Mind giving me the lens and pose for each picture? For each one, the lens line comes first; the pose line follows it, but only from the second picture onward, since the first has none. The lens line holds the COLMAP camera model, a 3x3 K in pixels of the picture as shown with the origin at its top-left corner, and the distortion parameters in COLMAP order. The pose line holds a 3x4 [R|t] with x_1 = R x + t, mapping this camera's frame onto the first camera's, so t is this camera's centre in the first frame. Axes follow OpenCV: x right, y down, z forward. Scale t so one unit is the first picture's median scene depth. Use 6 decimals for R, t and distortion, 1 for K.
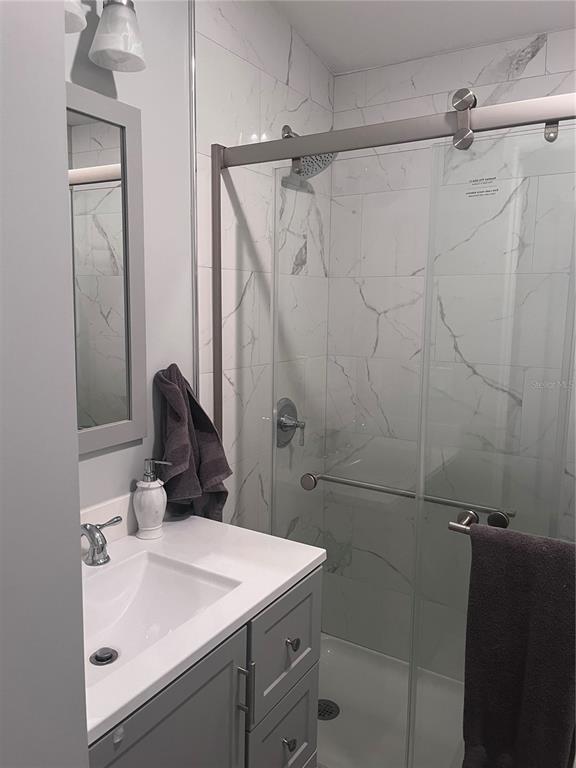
lens RADIAL K [[573.9, 0, 293.8], [0, 573.9, 389.7], [0, 0, 1]] dist [0.061530, -0.086252]
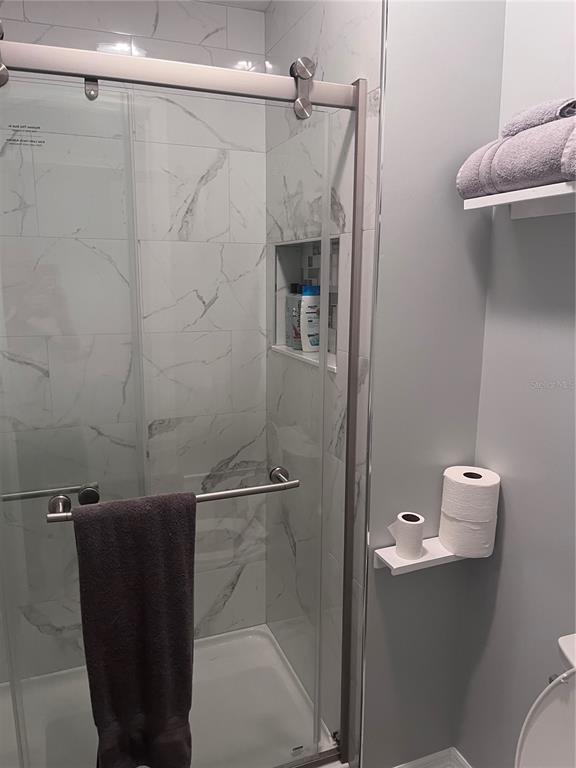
lens RADIAL K [[573.9, 0, 293.0], [0, 573.9, 389.1], [0, 0, 1]] dist [0.061530, -0.086252]
pose [[0.607020, -0.162895, 0.777812, -0.167223], [0.117666, 0.986401, 0.114750, -0.021997], [-0.785927, 0.021867, 0.617933, 0.138040]]
